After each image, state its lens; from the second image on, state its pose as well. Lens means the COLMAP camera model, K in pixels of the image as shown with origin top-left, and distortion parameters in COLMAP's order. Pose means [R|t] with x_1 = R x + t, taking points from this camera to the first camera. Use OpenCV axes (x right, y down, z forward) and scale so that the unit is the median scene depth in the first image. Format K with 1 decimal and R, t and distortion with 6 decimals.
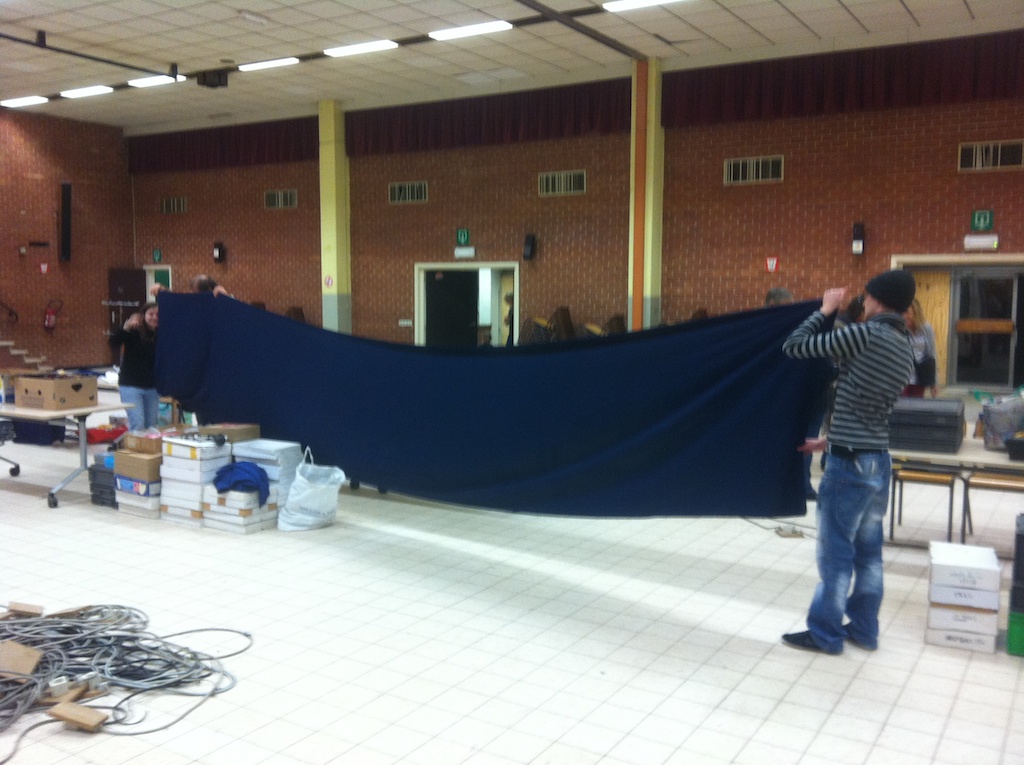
lens RADIAL K [[947.0, 0, 515.8], [0, 947.0, 401.8], [0, 0, 1]] dist [0.012740, -0.016239]
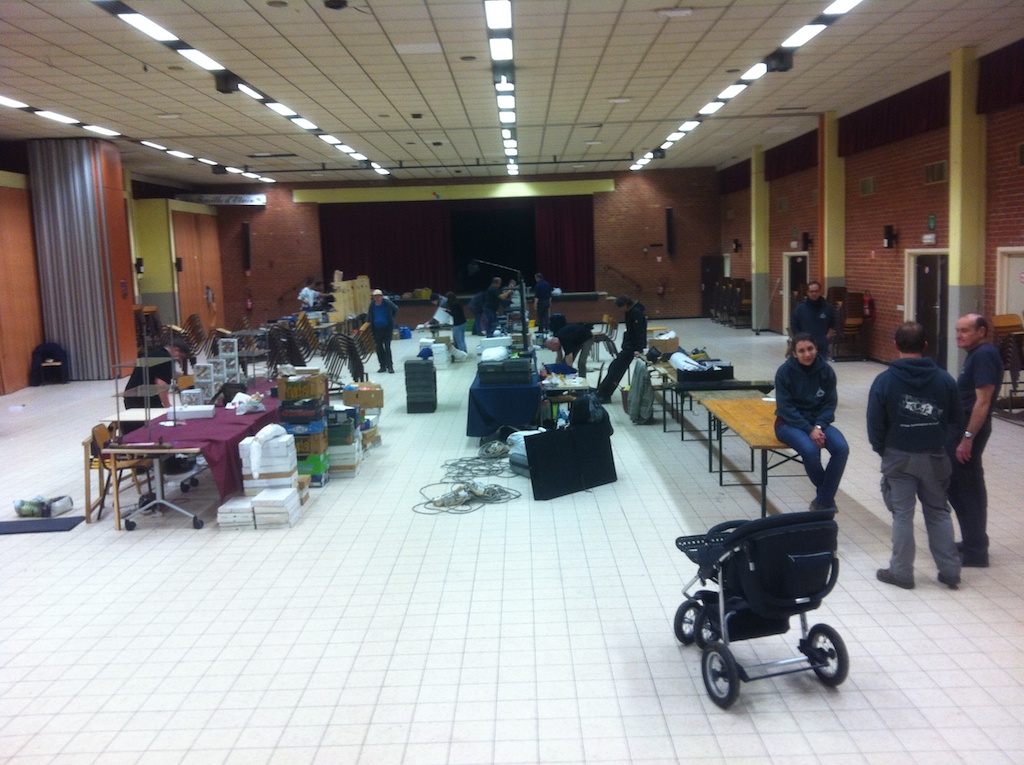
lens RADIAL K [[947.0, 0, 515.8], [0, 947.0, 401.8], [0, 0, 1]] dist [0.012740, -0.016239]
pose [[0.523161, 0.099461, -0.846410, 0.848116], [-0.059320, 0.995008, 0.080257, -0.007443], [0.850167, 0.008221, 0.526450, -0.114982]]
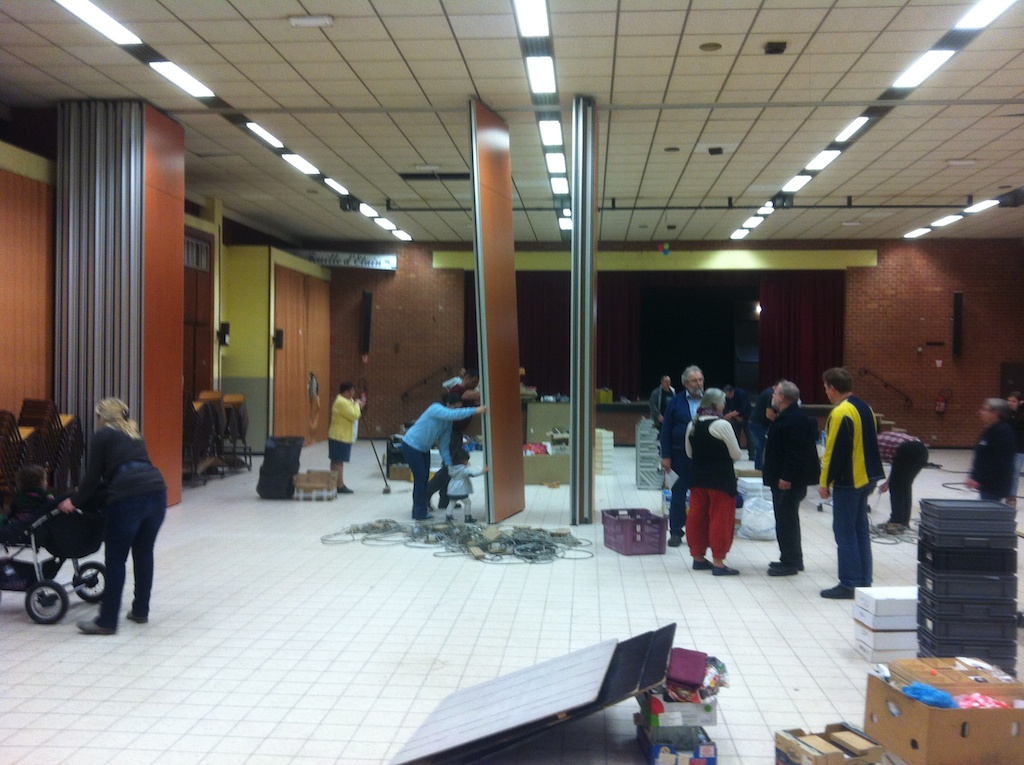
lens RADIAL K [[953.7, 0, 512.0], [0, 953.7, 382.5], [0, 0, 1]] dist [0.010586, -0.005658]
pose [[0.452315, 0.005563, -0.891841, 0.345556], [-0.107404, 0.993043, -0.048278, 0.000092], [0.885367, 0.117624, 0.449766, -0.022635]]
